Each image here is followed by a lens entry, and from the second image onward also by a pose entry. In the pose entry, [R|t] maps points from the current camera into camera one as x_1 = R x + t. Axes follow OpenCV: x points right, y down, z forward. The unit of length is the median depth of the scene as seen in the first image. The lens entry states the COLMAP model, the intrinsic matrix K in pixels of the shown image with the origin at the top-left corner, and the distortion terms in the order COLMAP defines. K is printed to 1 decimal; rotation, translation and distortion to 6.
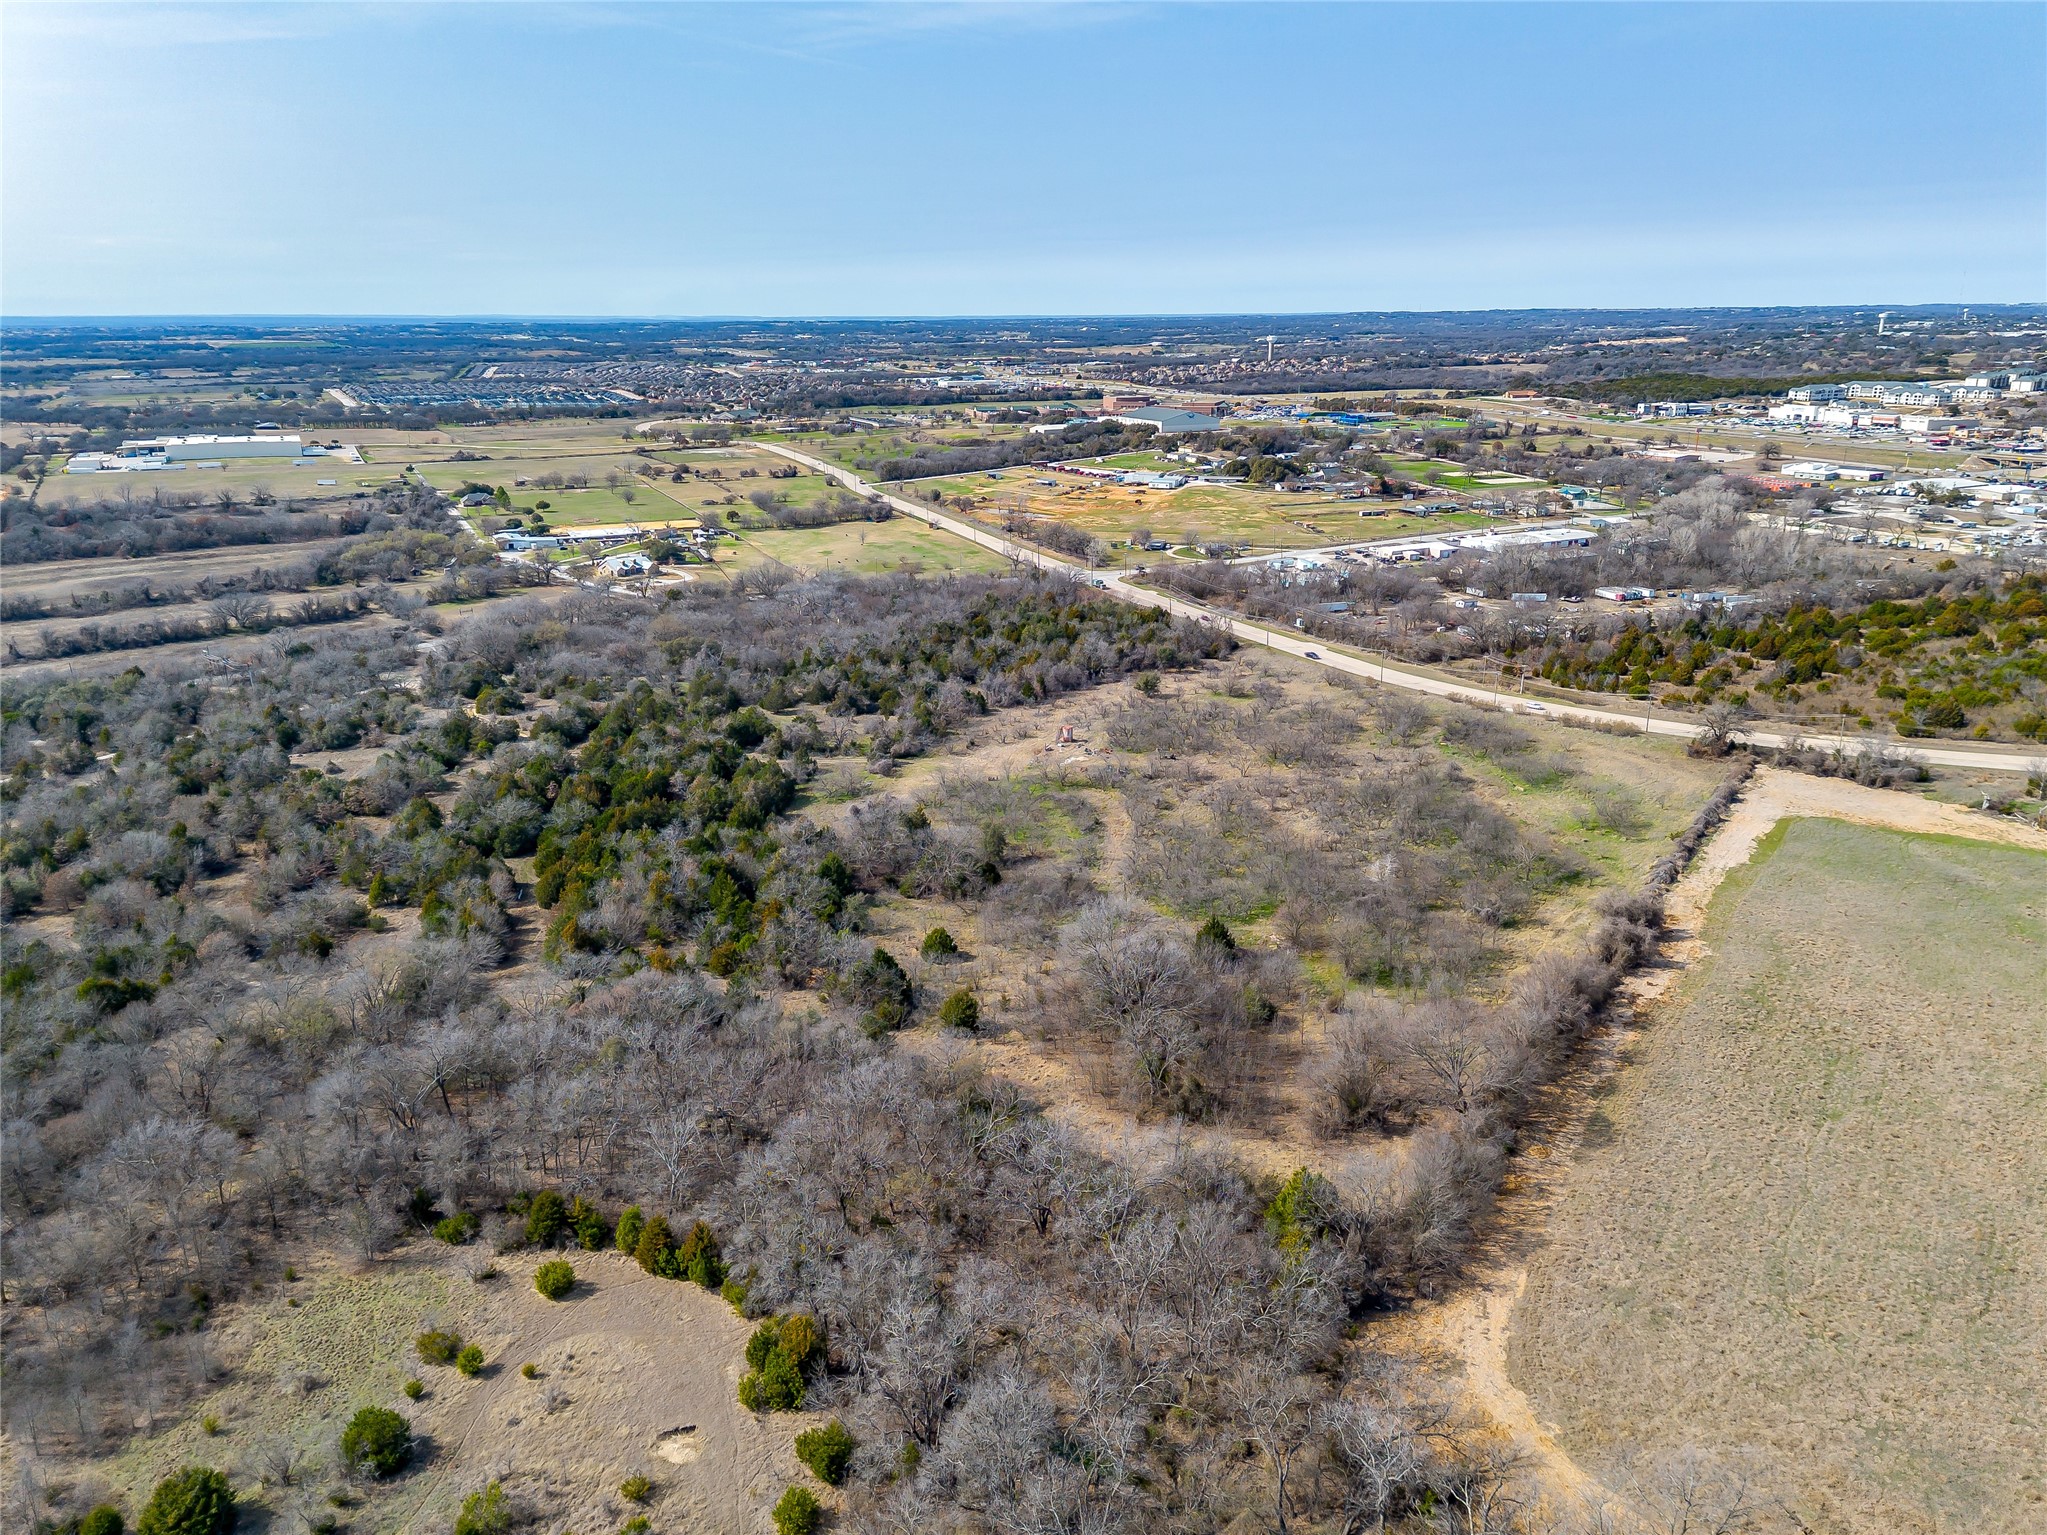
lens RADIAL K [[1662.3, 0, 1023.5], [0, 1662.3, 767.5], [0, 0, 1]] dist [0.122649, -0.187849]
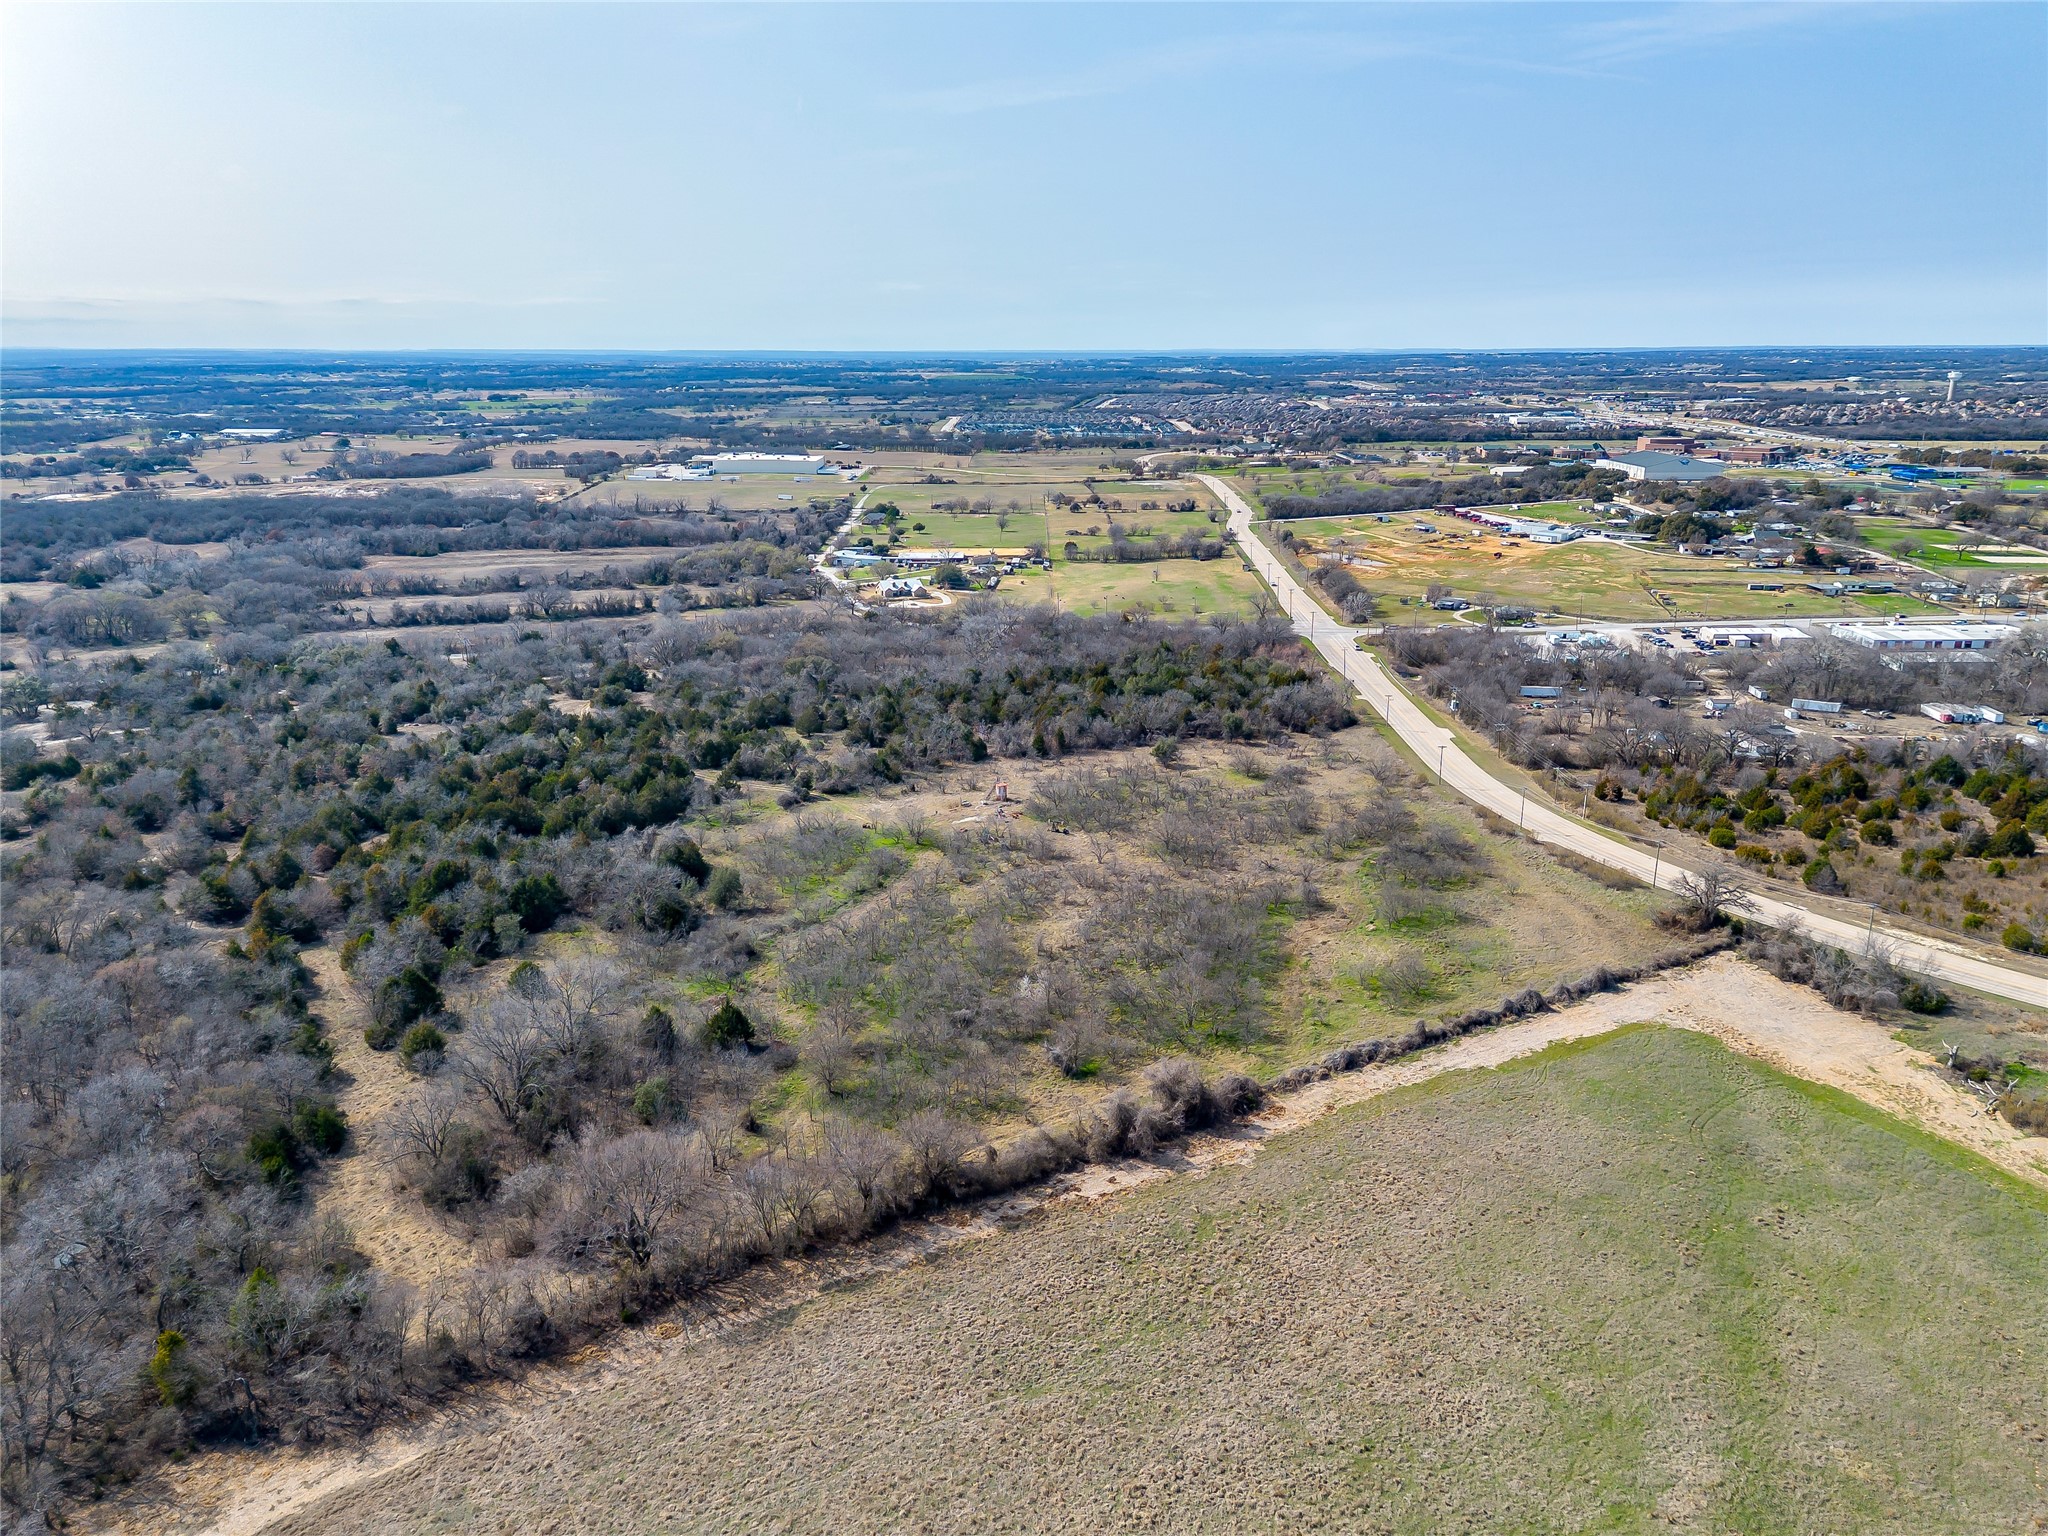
lens RADIAL K [[1663.1, 0, 1024.0], [0, 1663.1, 768.0], [0, 0, 1]] dist [0.122649, -0.187849]
pose [[0.880287, 0.120943, -0.458767, 0.290446], [-0.129822, 0.991461, 0.012271, -0.029324], [0.456334, 0.048756, 0.888472, 0.116118]]
